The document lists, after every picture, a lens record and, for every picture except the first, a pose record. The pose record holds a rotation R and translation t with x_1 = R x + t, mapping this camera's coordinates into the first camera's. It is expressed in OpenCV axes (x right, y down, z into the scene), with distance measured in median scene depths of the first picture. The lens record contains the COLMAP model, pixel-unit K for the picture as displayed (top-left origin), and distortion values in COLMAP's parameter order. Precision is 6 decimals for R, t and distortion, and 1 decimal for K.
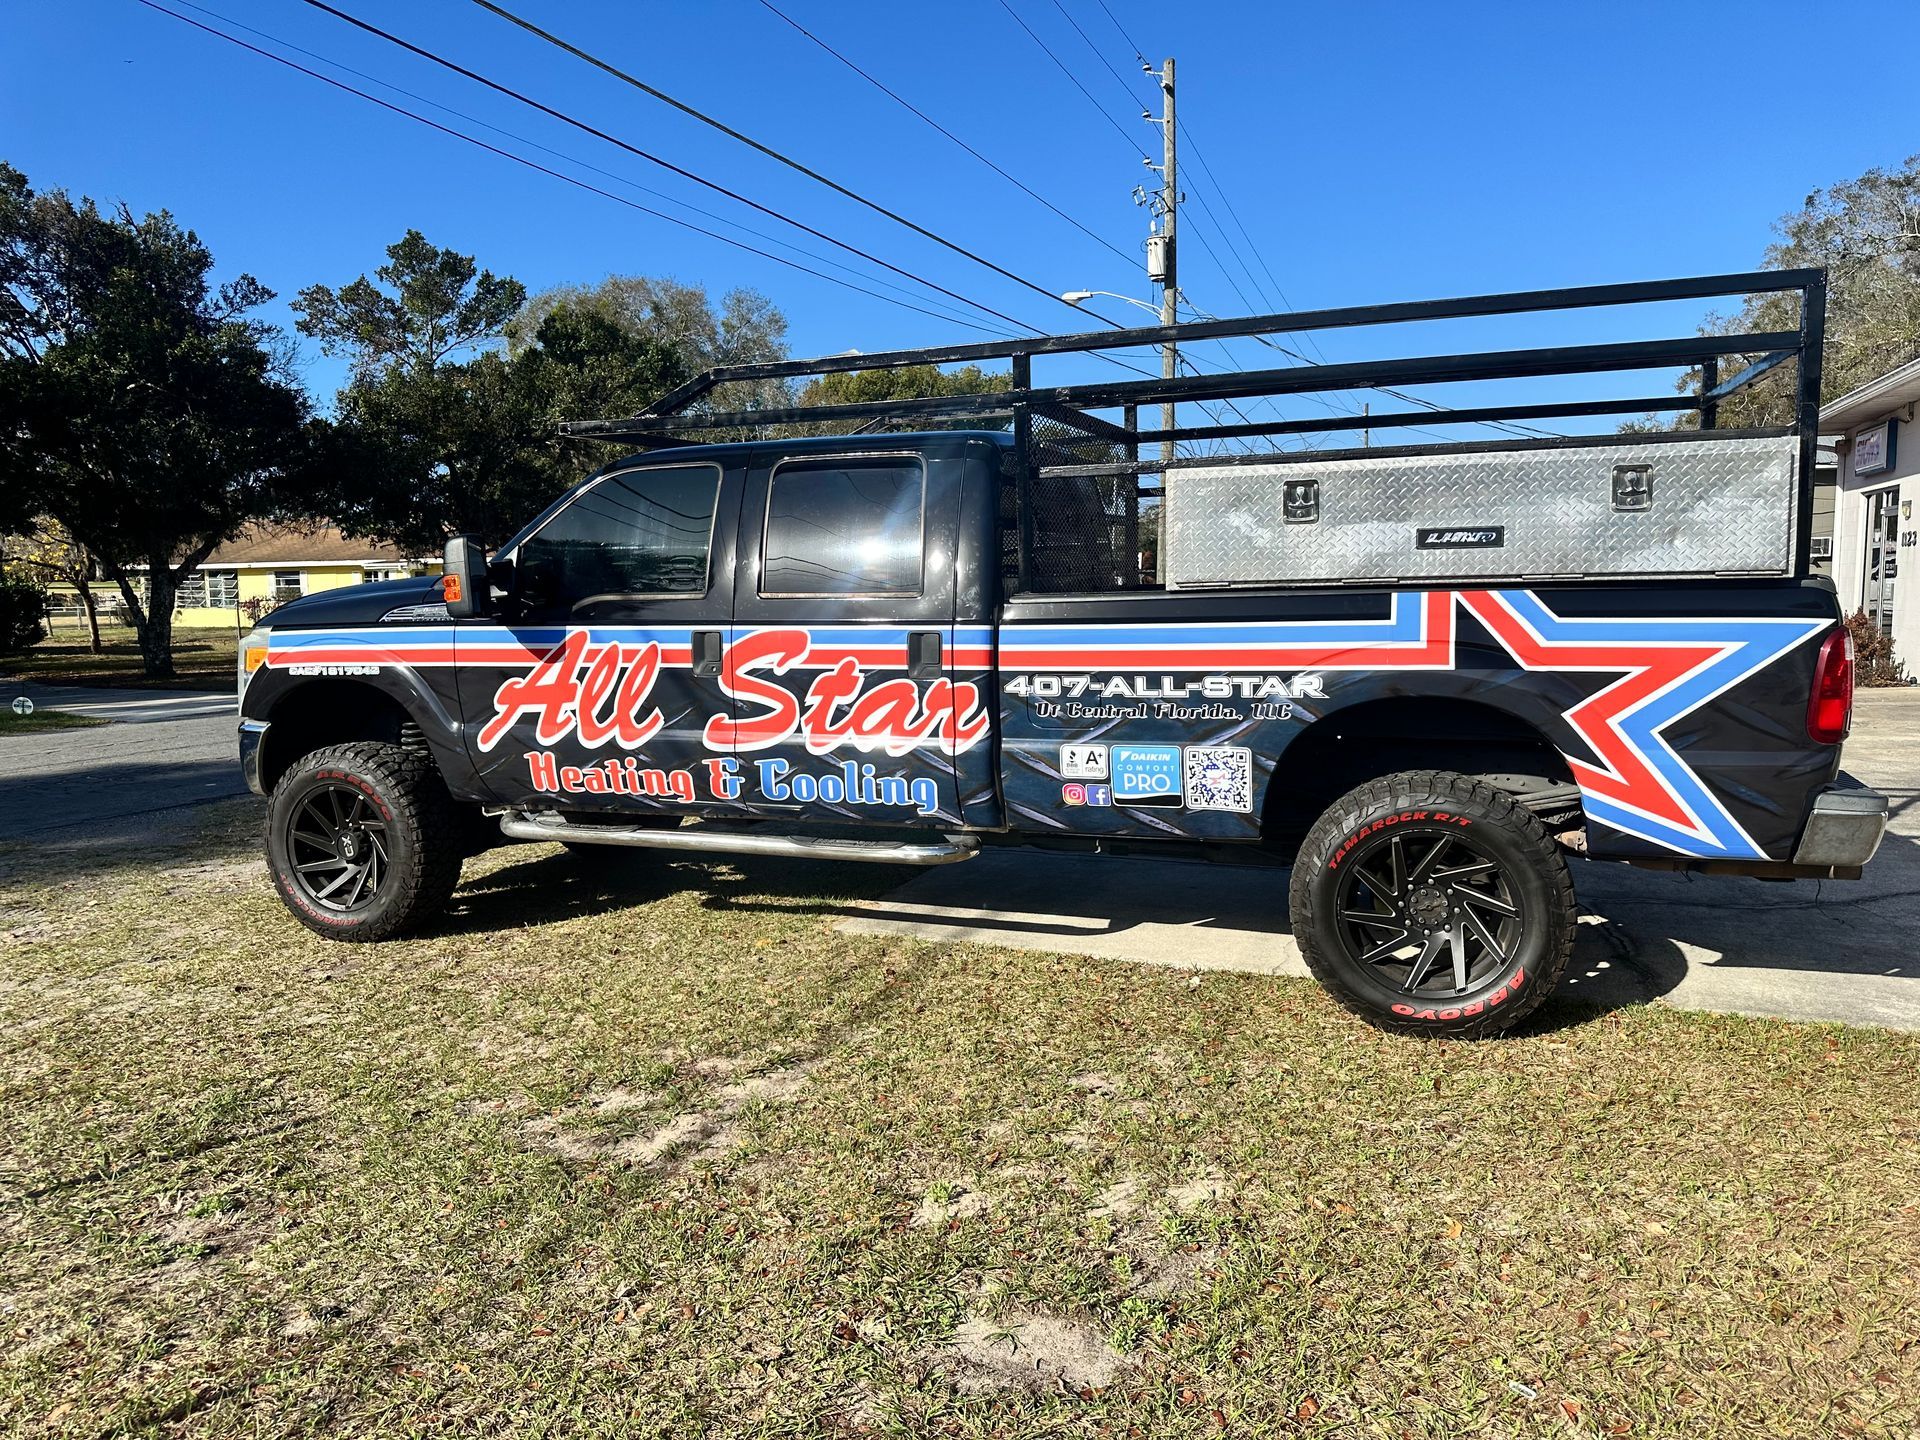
lens RADIAL K [[1362.7, 0, 953.4], [0, 1362.7, 725.1], [0, 0, 1]] dist [0.004799, -0.009325]
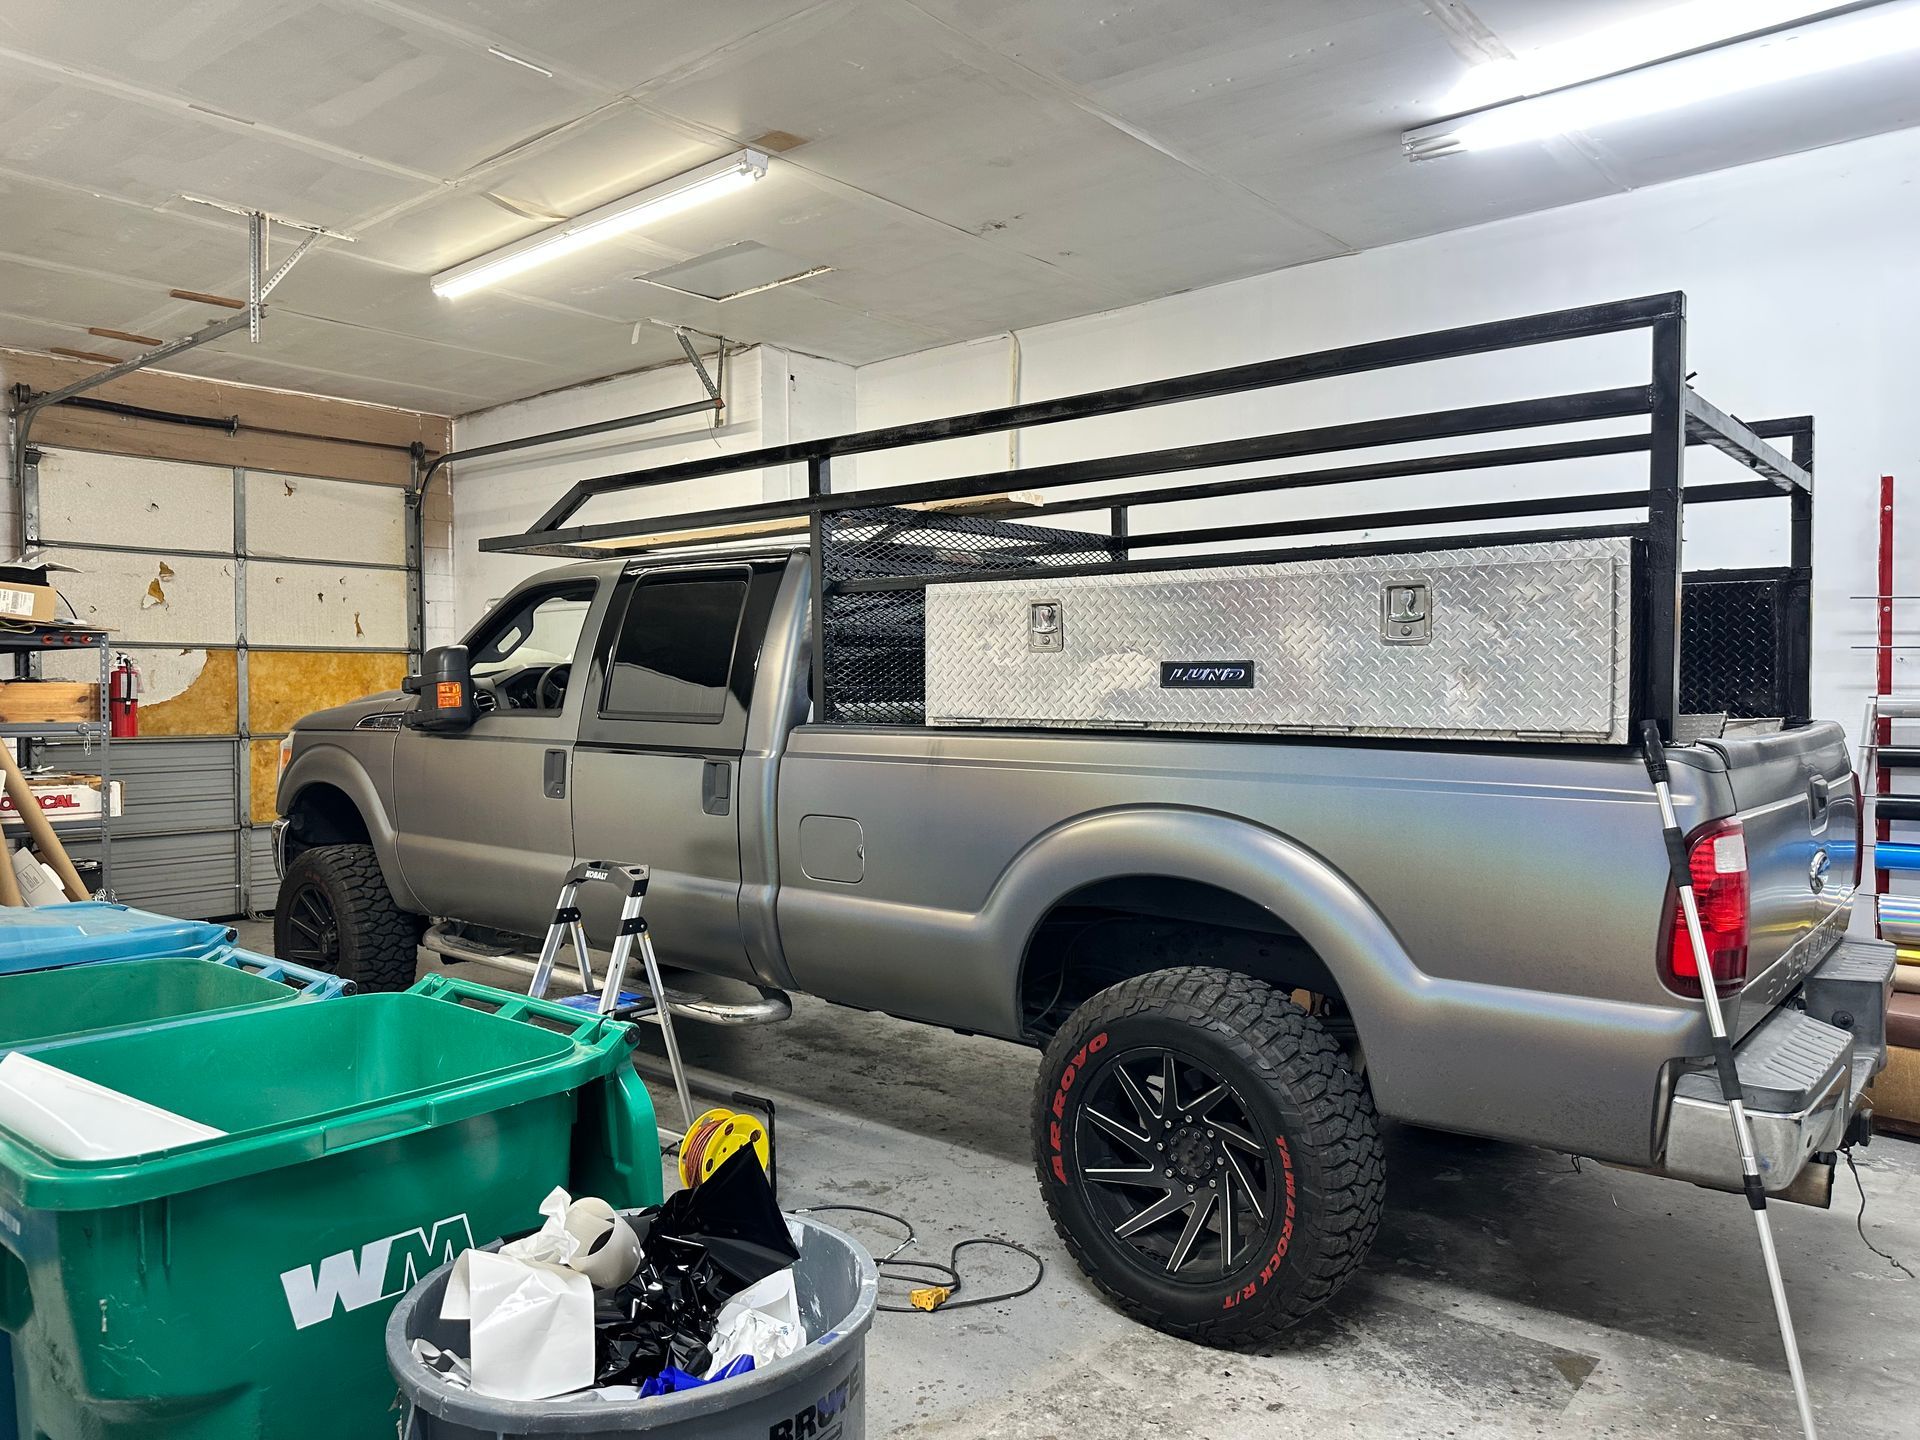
lens RADIAL K [[1362.7, 0, 953.4], [0, 1362.7, 725.1], [0, 0, 1]] dist [0.004799, -0.009325]
pose [[0.954118, 0.035559, -0.297311, 0.458560], [-0.055809, 0.996643, -0.059900, -0.051615], [0.294183, 0.073744, 0.952900, 0.202432]]
